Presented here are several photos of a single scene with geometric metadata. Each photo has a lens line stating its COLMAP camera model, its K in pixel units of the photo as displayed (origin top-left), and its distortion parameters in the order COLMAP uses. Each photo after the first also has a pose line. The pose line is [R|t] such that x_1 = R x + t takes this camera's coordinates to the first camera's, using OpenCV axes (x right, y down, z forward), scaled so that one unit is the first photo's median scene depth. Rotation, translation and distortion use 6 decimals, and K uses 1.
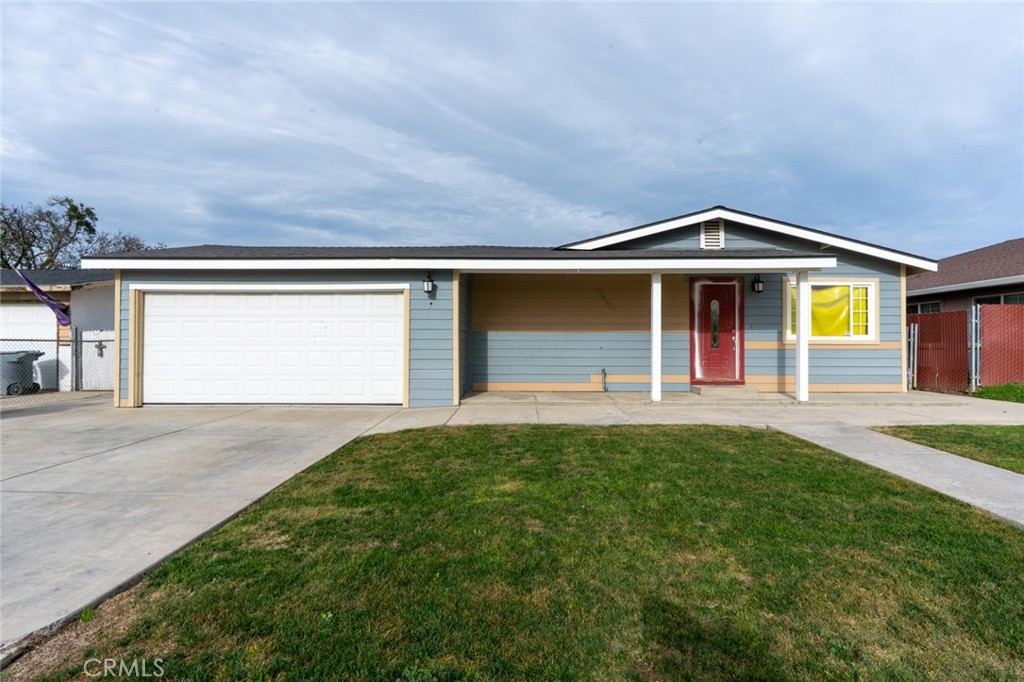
lens RADIAL K [[506.6, 0, 505.6], [0, 506.6, 345.9], [0, 0, 1]] dist [-0.004365, 0.000219]
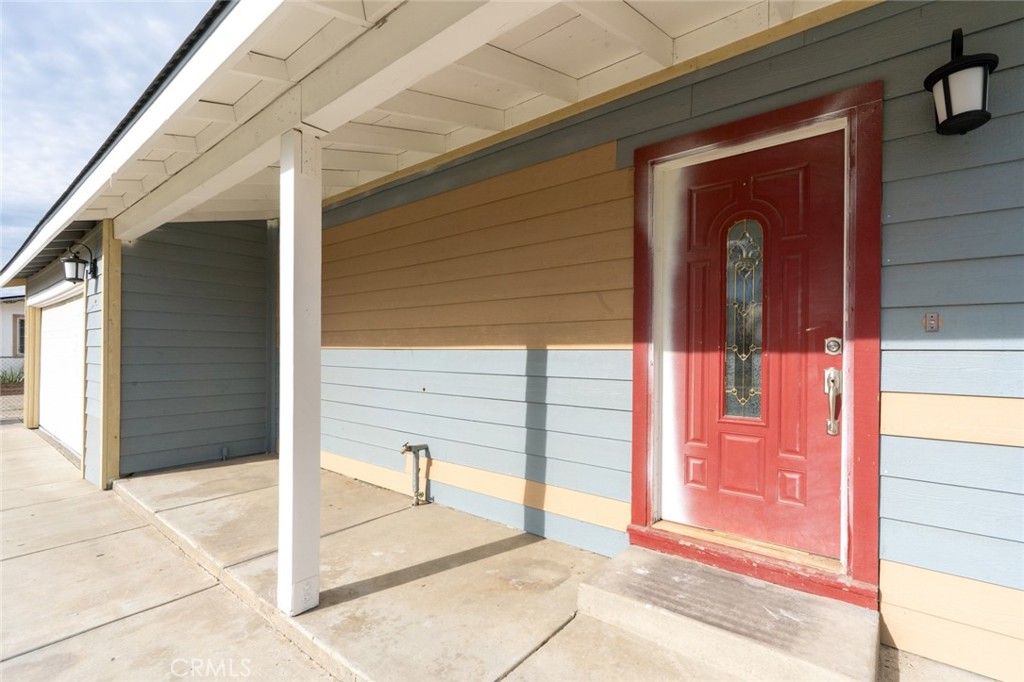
lens RADIAL K [[472.3, 0, 514.5], [0, 472.3, 351.7], [0, 0, 1]] dist [-0.014835, 0.004517]
pose [[0.785348, 0.003248, -0.619046, 0.472110], [-0.008139, 0.999954, -0.005080, -0.023907], [0.619001, 0.009028, 0.785338, 0.761134]]
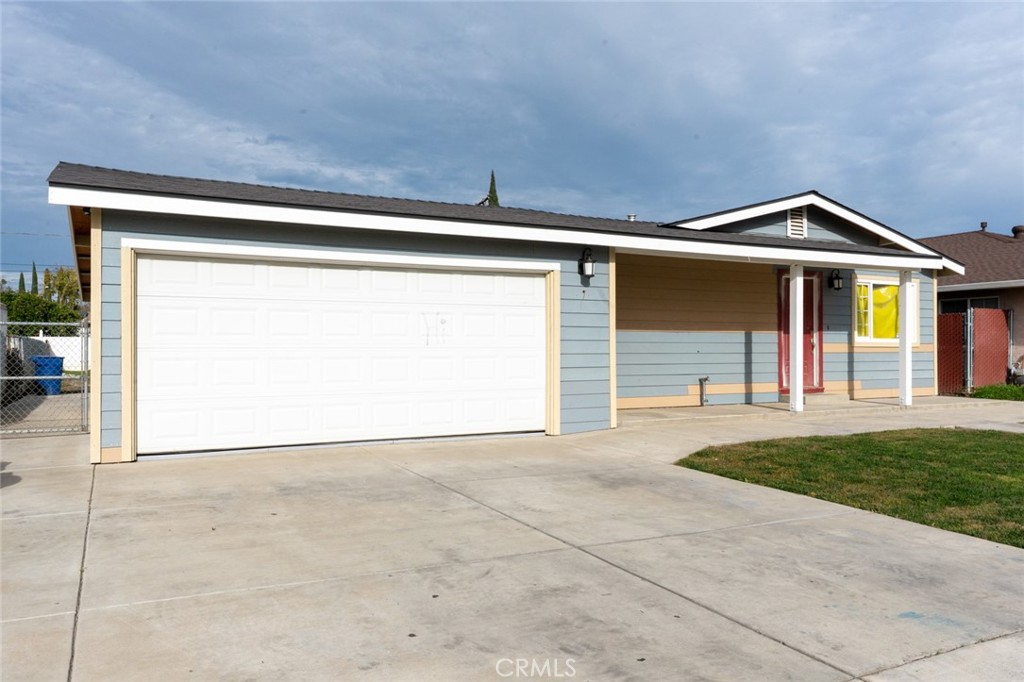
lens RADIAL K [[792.9, 0, 510.3], [0, 792.9, 347.1], [0, 0, 1]] dist [-0.003544, 0.002529]
pose [[0.878213, -0.000260, 0.478269, -0.682089], [0.002338, 0.999990, -0.003749, 0.000936], [-0.478263, 0.004411, 0.878205, 0.034336]]
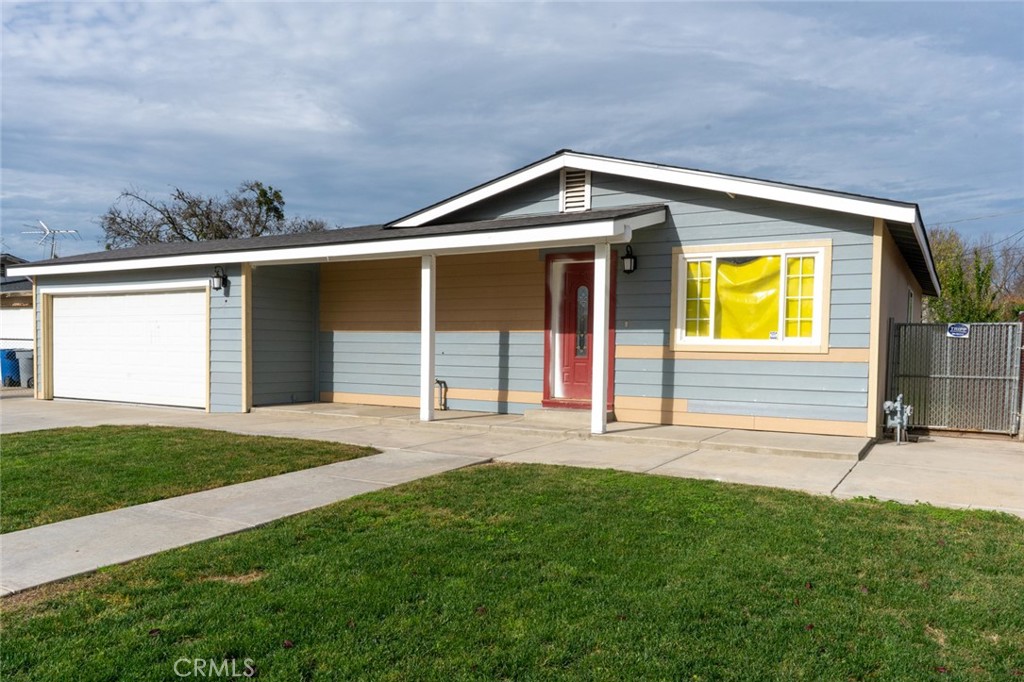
lens RADIAL K [[786.9, 0, 485.0], [0, 786.9, 385.4], [0, 0, 1]] dist [0.004015, -0.002607]
pose [[0.857756, 0.035106, -0.512856, 0.862171], [-0.014947, 0.998947, 0.043381, 0.000491], [0.513839, -0.029545, 0.857378, 0.009011]]
